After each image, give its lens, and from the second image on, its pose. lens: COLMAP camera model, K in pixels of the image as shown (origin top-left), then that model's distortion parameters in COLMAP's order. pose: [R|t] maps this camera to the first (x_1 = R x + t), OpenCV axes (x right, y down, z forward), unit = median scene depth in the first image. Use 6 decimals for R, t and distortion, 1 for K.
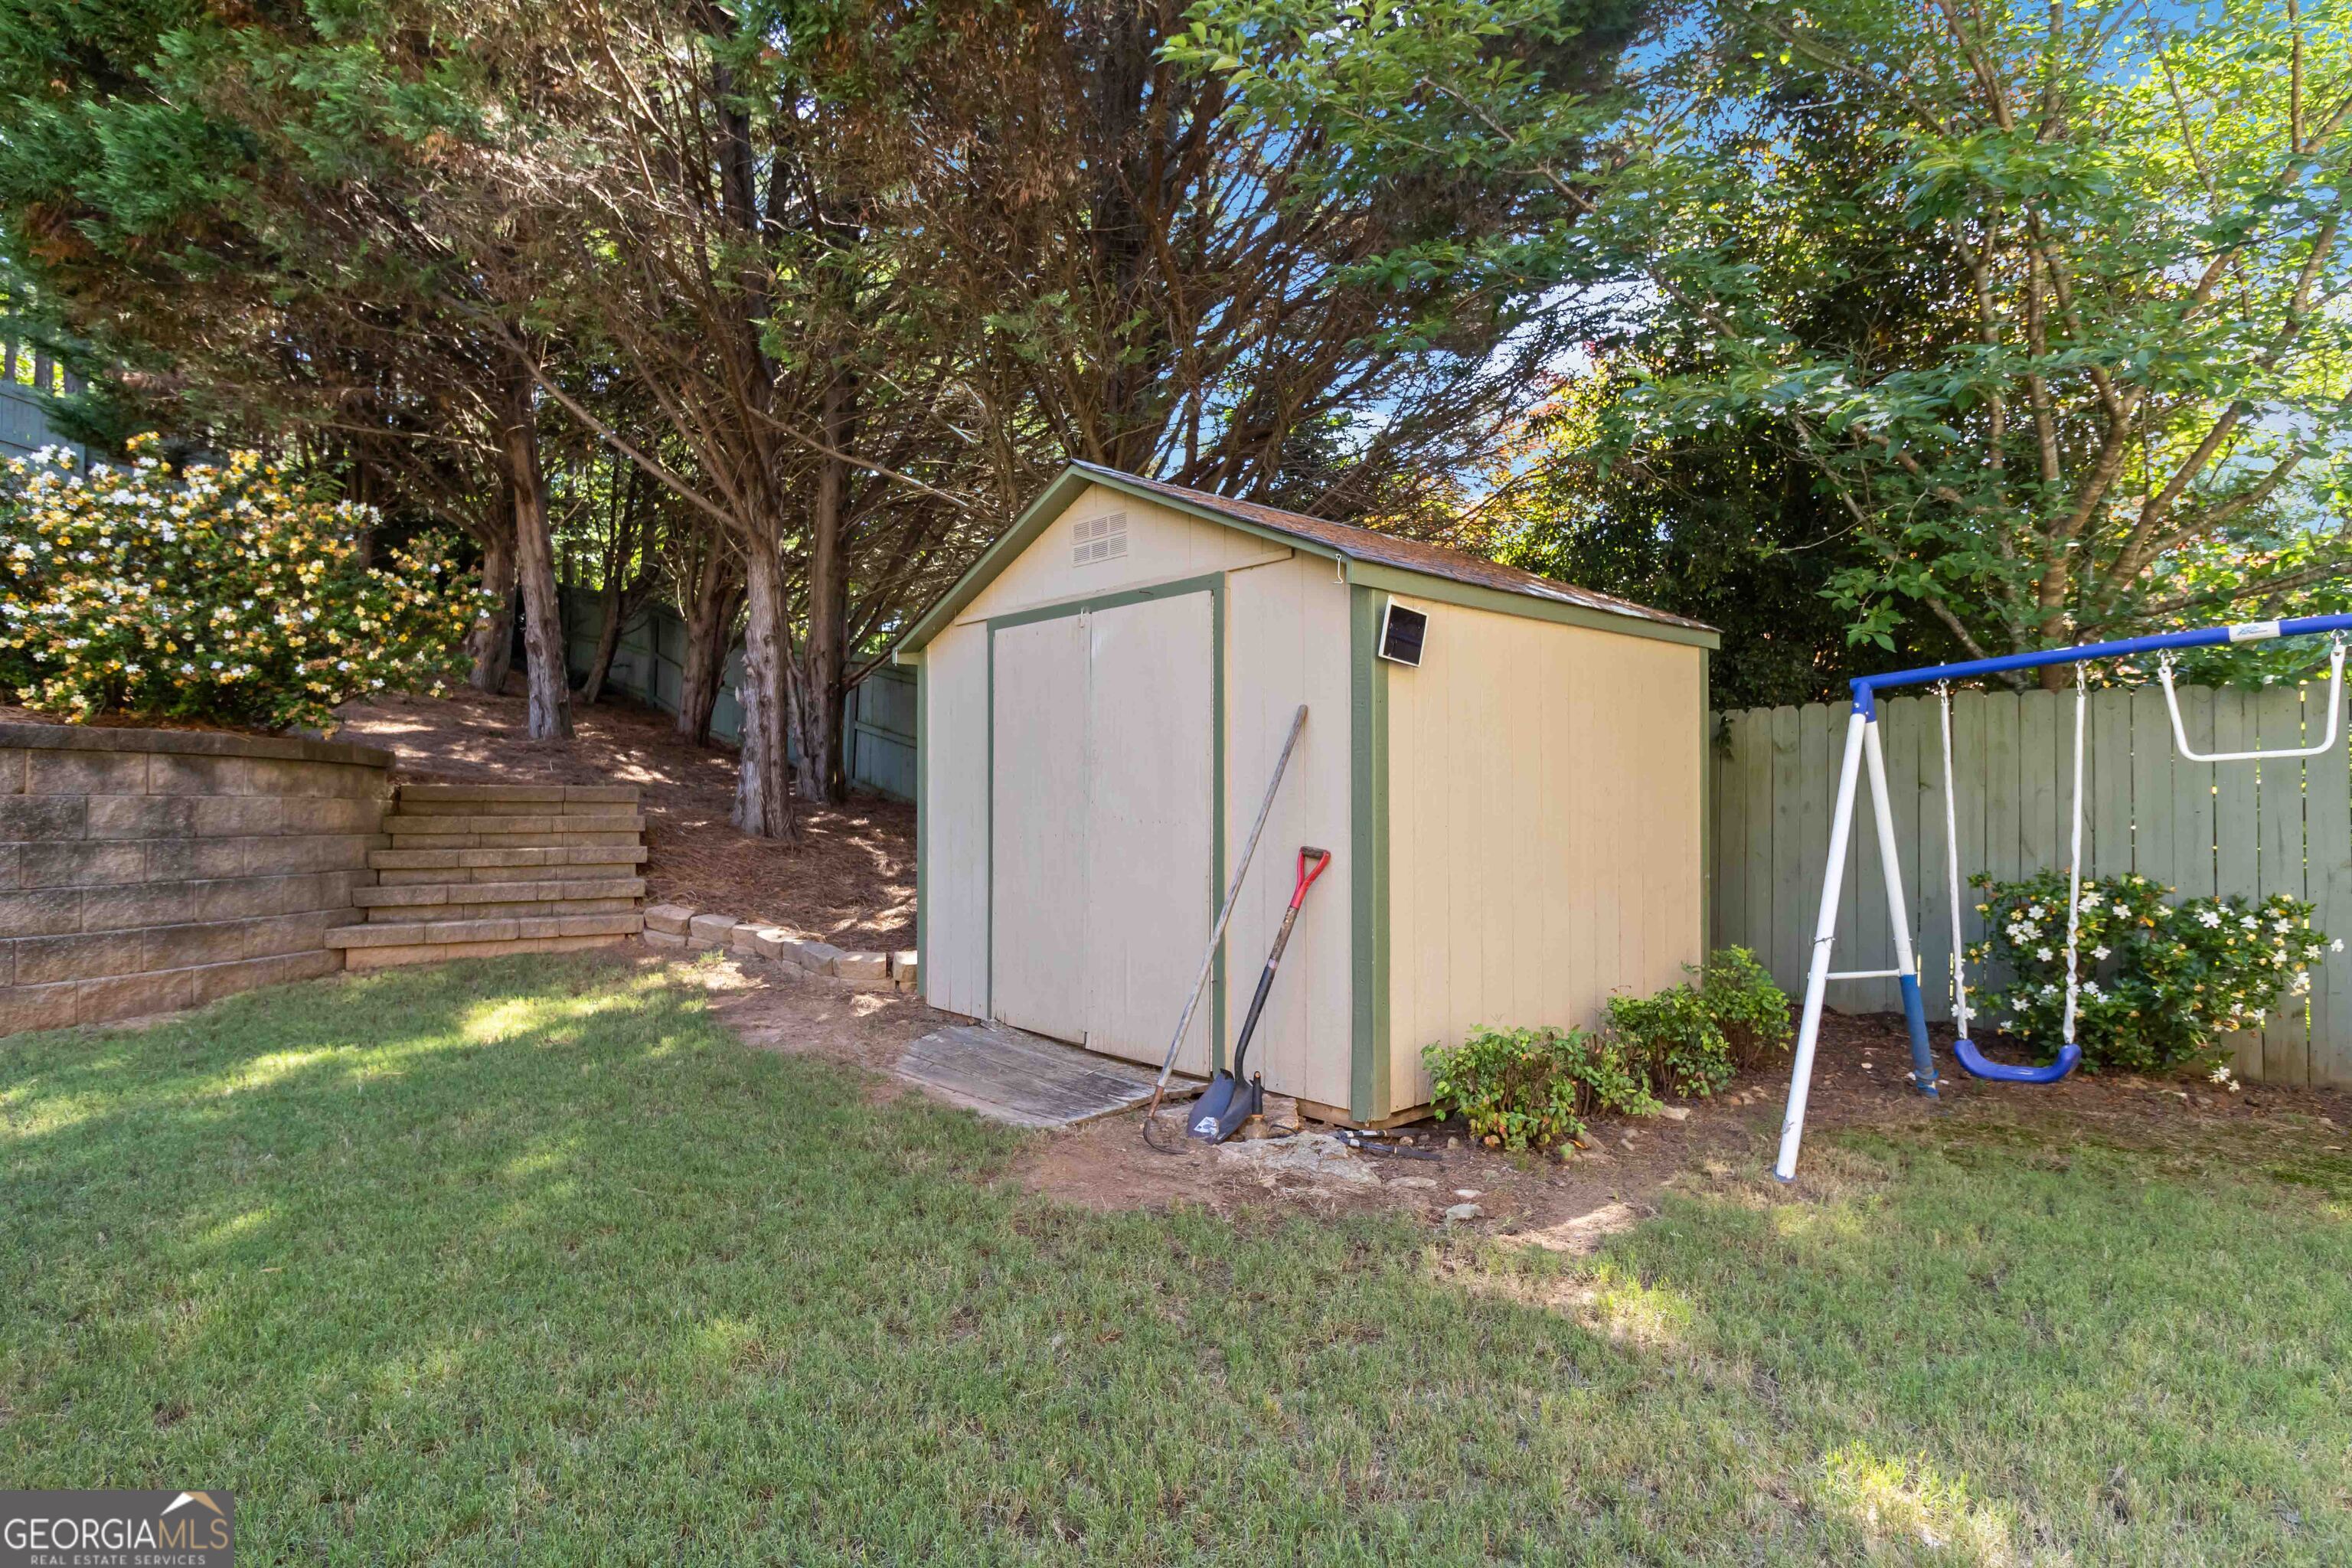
lens RADIAL K [[1197.8, 0, 1179.0], [0, 1197.8, 797.4], [0, 0, 1]] dist [-0.001606, -0.000359]
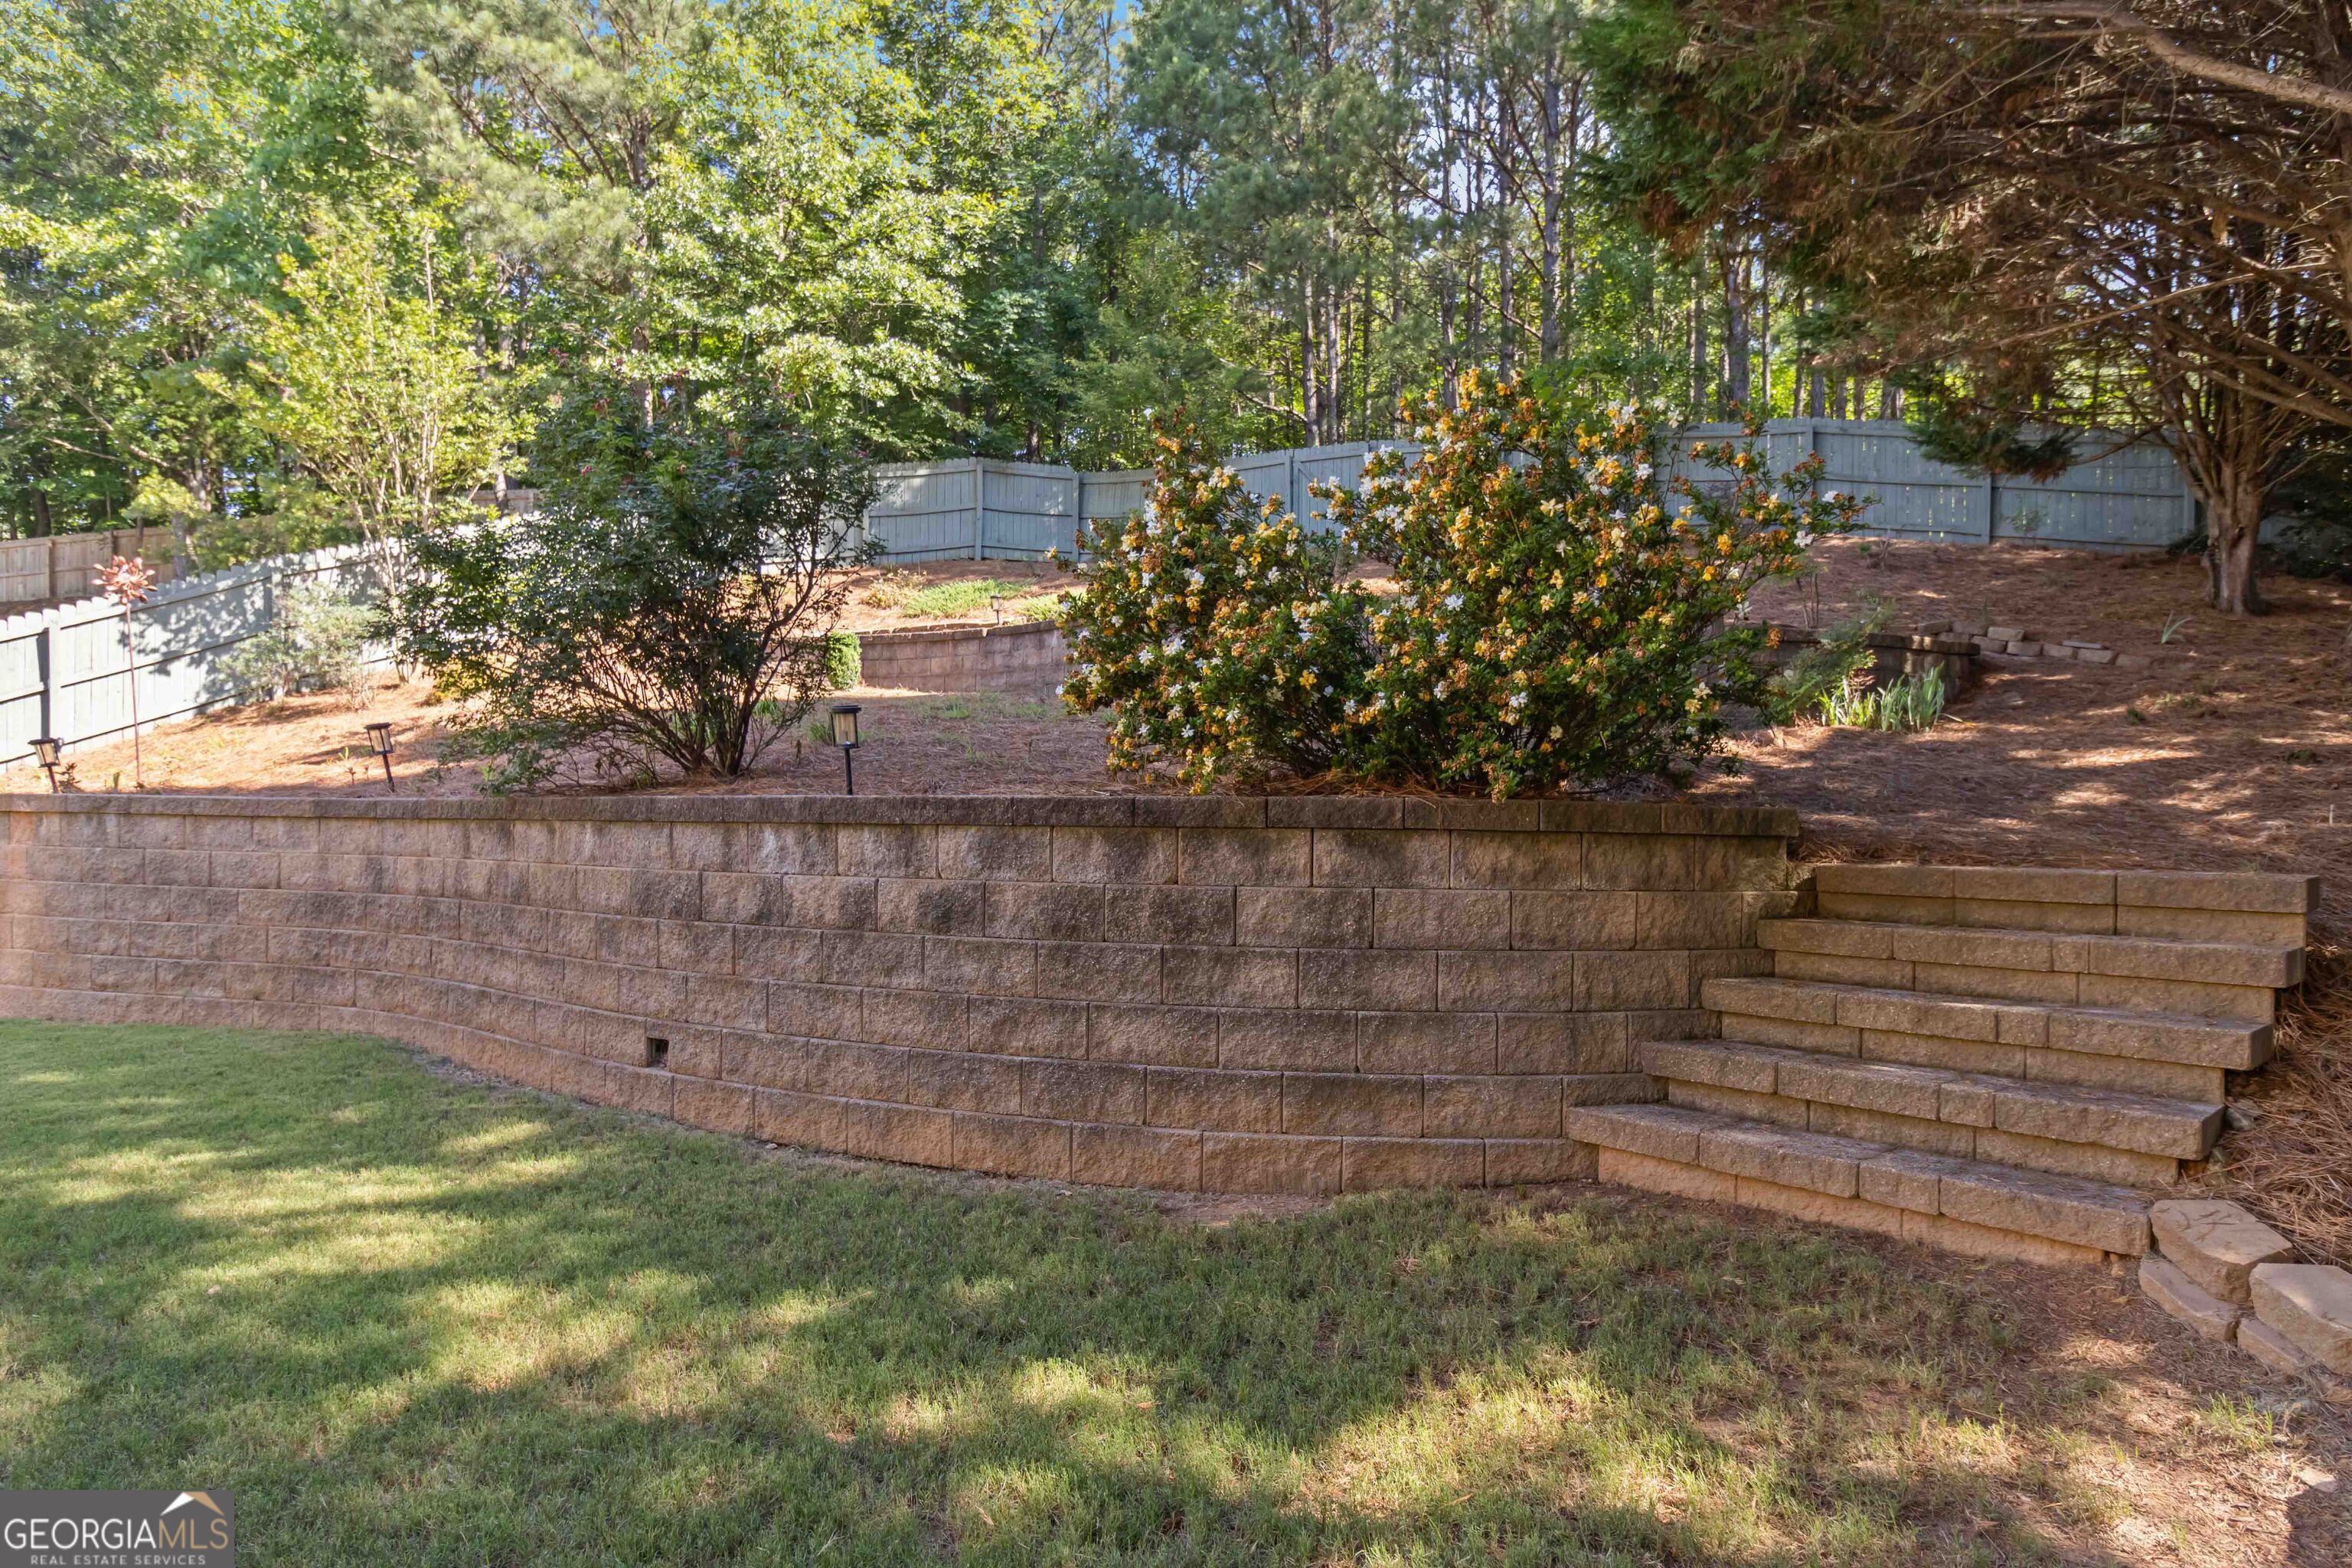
lens RADIAL K [[1290.9, 0, 1247.7], [0, 1290.9, 822.9], [0, 0, 1]] dist [0.004808, 0.000867]
pose [[0.171260, 0.000640, -0.985226, -0.098328], [-0.002439, 0.999997, 0.000226, -0.040241], [0.985223, 0.002364, 0.171261, 0.815931]]
